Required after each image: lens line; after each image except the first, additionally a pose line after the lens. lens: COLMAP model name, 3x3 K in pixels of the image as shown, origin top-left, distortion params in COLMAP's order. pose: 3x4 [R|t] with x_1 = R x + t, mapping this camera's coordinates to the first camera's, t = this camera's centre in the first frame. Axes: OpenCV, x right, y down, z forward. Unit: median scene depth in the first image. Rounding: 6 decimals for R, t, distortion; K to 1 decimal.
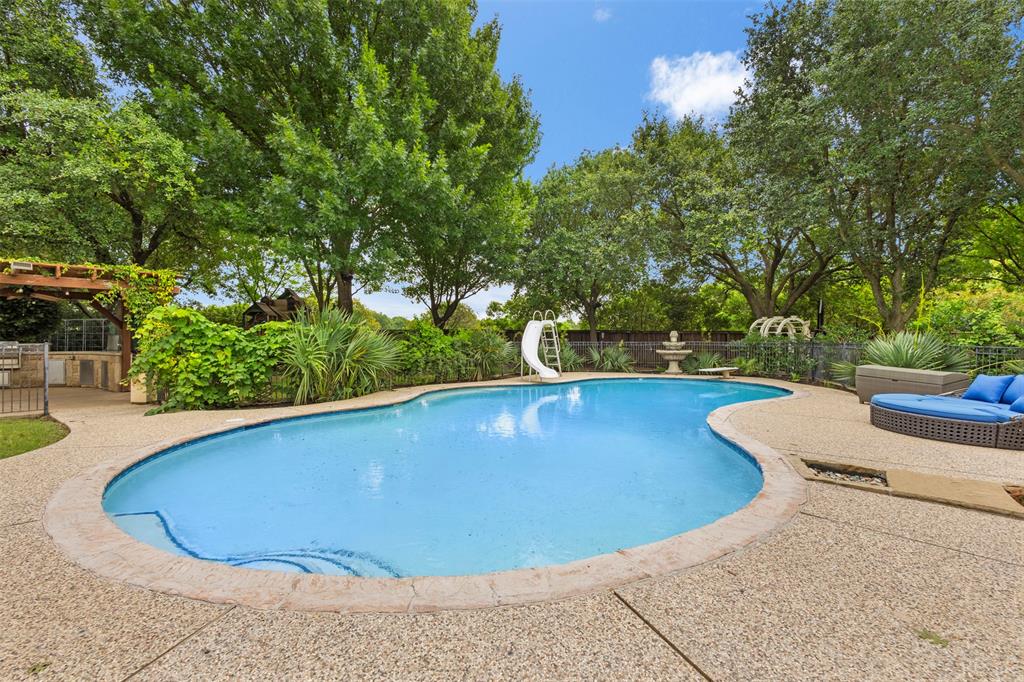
lens RADIAL K [[471.5, 0, 511.5], [0, 471.5, 344.2], [0, 0, 1]] dist [-0.001294, -0.000427]
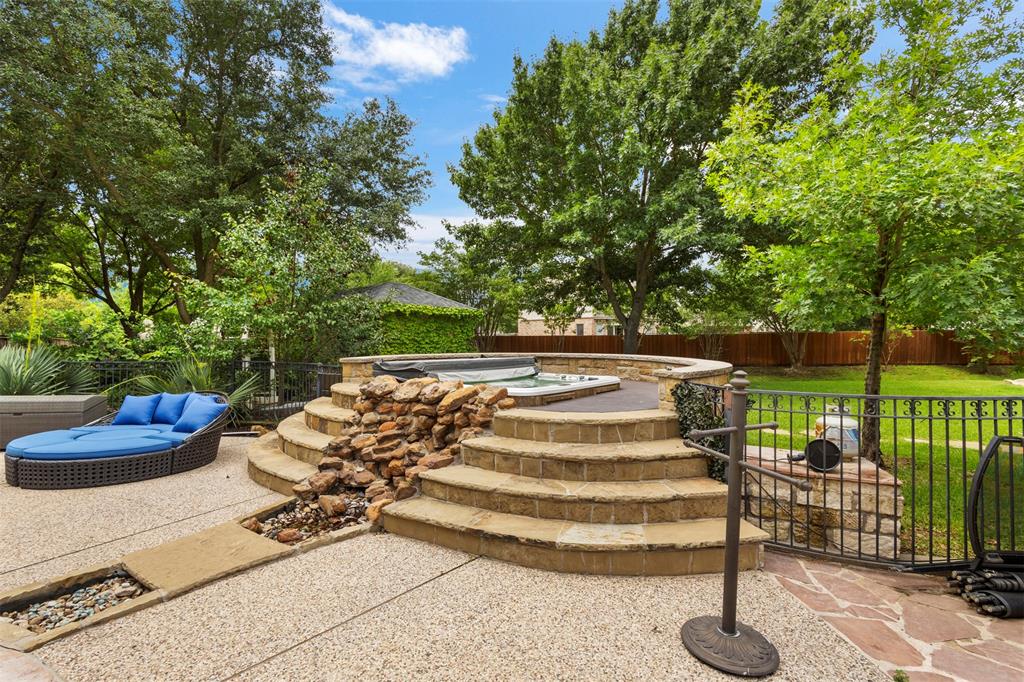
lens RADIAL K [[471.5, 0, 511.5], [0, 471.5, 344.2], [0, 0, 1]] dist [-0.001294, -0.000427]
pose [[-0.029478, -0.018657, 0.999391, 0.030601], [0.018225, 0.999650, 0.019199, -0.030262], [-0.999399, 0.018780, -0.029127, 0.191938]]
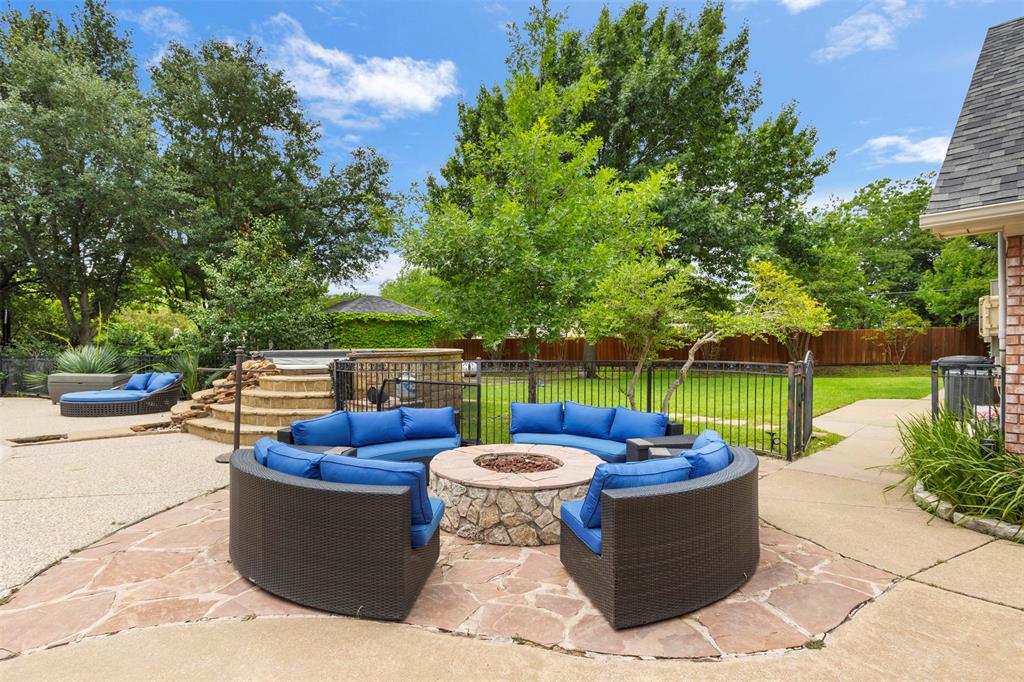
lens RADIAL K [[498.5, 0, 511.7], [0, 498.5, 354.8], [0, 0, 1]] dist [0.002226, -0.000548]
pose [[0.193801, -0.030493, 0.980567, -0.288744], [0.028896, 0.999261, 0.025364, -0.003408], [-0.980615, 0.023419, 0.194539, -0.411801]]
